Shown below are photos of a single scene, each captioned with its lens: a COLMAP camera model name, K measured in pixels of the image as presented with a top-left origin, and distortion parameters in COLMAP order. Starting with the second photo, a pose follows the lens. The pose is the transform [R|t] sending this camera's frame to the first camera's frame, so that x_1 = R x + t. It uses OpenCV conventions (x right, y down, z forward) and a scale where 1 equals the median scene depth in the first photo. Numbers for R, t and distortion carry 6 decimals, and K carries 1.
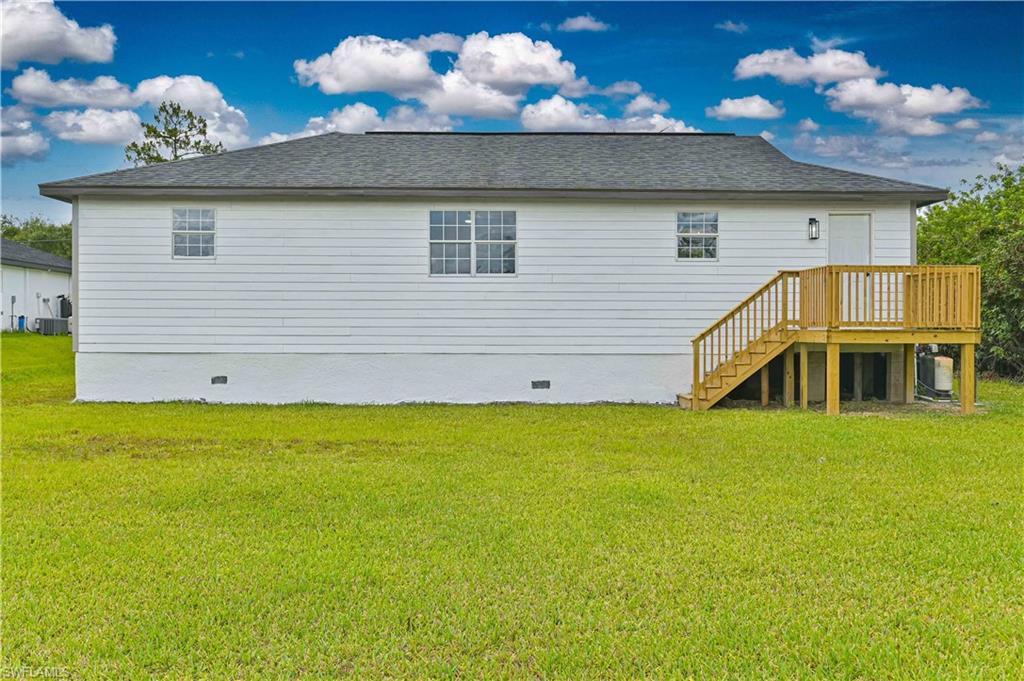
lens RADIAL K [[863.1, 0, 514.9], [0, 863.1, 340.7], [0, 0, 1]] dist [0.035889, -0.009857]
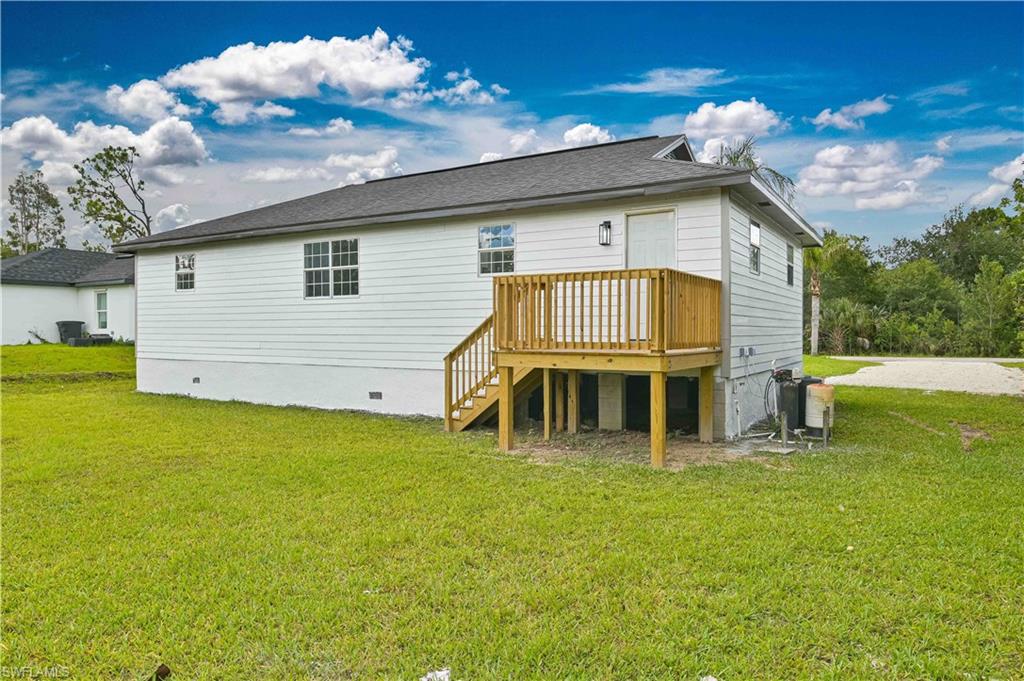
lens RADIAL K [[653.0, 0, 513.8], [0, 653.0, 331.2], [0, 0, 1]] dist [0.046090, 0.010994]
pose [[0.846637, -0.001891, -0.532167, 0.621276], [-0.008063, 0.999833, -0.016382, -0.018440], [0.532109, 0.018160, 0.846481, 0.392844]]
